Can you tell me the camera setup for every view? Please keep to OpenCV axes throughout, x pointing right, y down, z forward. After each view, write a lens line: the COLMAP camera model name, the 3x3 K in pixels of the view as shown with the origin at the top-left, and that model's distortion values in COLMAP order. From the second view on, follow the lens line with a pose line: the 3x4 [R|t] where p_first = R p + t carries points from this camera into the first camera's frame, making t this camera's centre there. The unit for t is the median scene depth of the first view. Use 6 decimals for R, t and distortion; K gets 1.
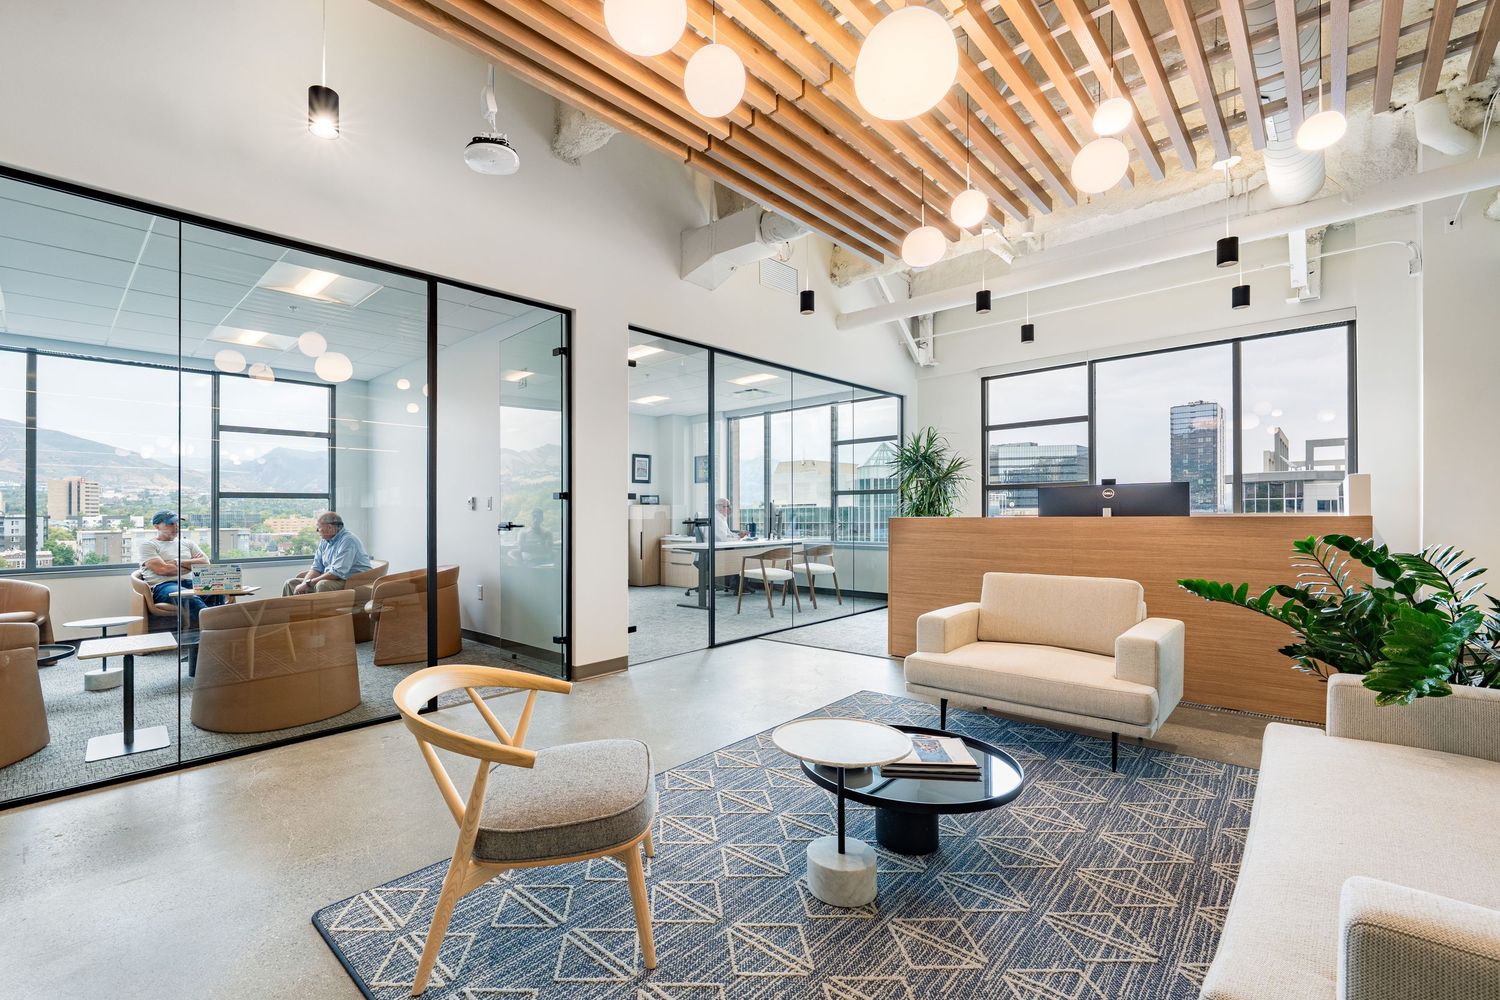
lens RADIAL K [[634.7, 0, 746.8], [0, 634.7, 526.0], [0, 0, 1]] dist [0.000128, -0.000067]
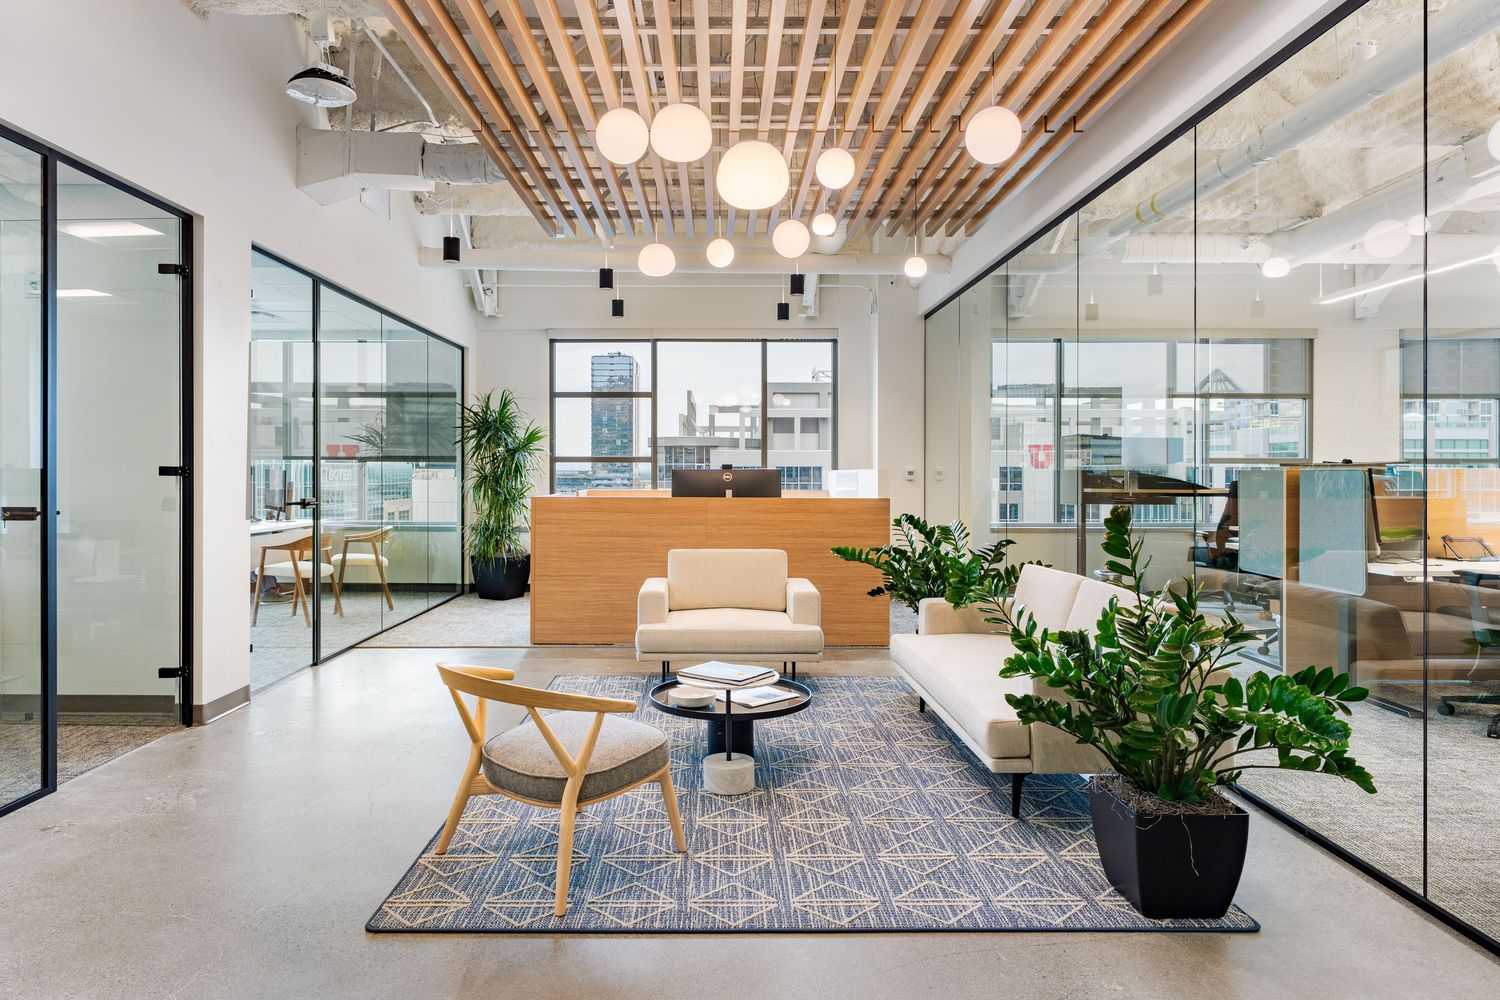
lens RADIAL K [[869.2, 0, 750.0], [0, 869.2, 500.0], [0, 0, 1]] dist [0.000549, 0.000466]
pose [[0.710752, -0.006056, 0.703416, -0.515982], [-0.001407, 0.999949, 0.010032, -0.025144], [-0.703441, -0.008120, 0.710707, -0.154577]]
